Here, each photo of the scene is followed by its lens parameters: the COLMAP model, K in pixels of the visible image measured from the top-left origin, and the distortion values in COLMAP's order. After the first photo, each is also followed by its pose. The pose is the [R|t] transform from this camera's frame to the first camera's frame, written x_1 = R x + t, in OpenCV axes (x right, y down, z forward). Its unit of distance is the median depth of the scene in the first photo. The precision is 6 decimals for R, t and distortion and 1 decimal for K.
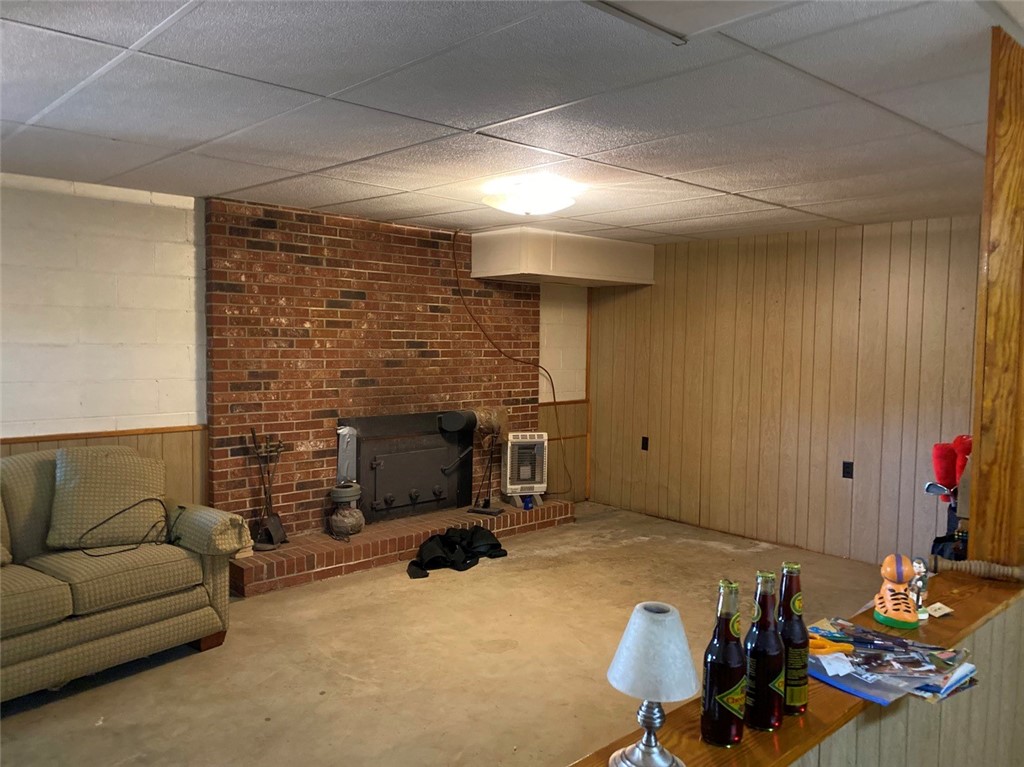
lens RADIAL K [[782.5, 0, 512.0], [0, 782.5, 383.5], [0, 0, 1]] dist [0.030463, -0.002501]
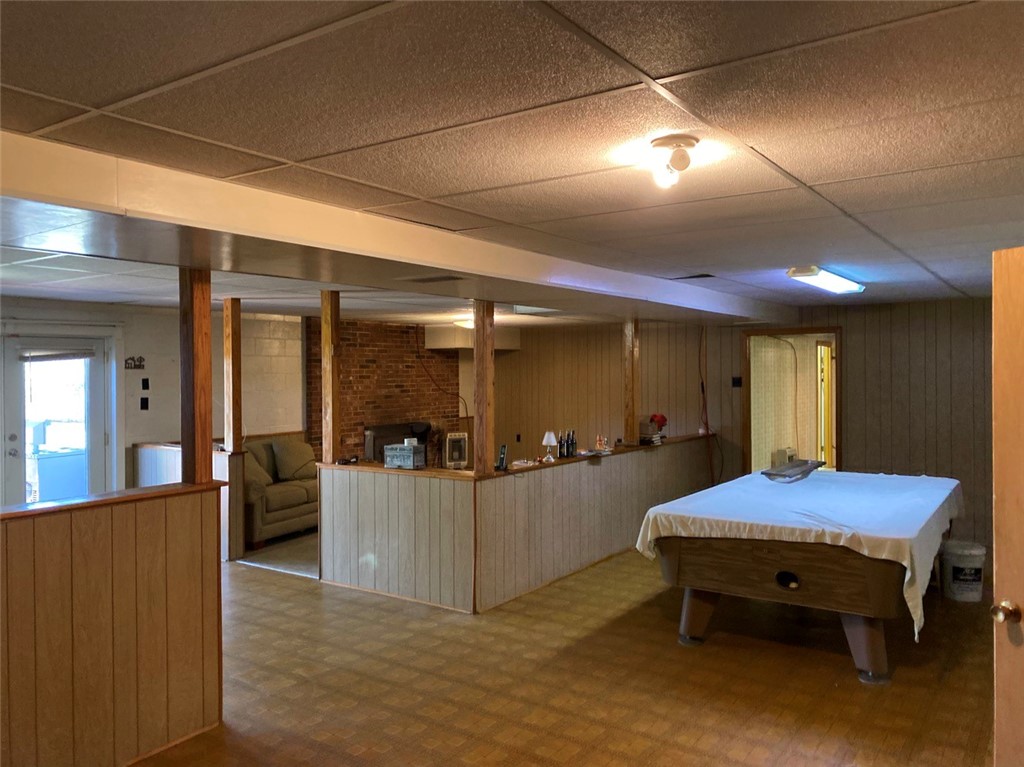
lens RADIAL K [[782.5, 0, 512.0], [0, 782.5, 383.5], [0, 0, 1]] dist [0.030463, -0.002501]
pose [[0.979273, -0.026109, 0.200857, -0.233805], [0.034432, 0.998682, -0.038053, 0.023635], [-0.199598, 0.044180, 0.978881, -0.870331]]
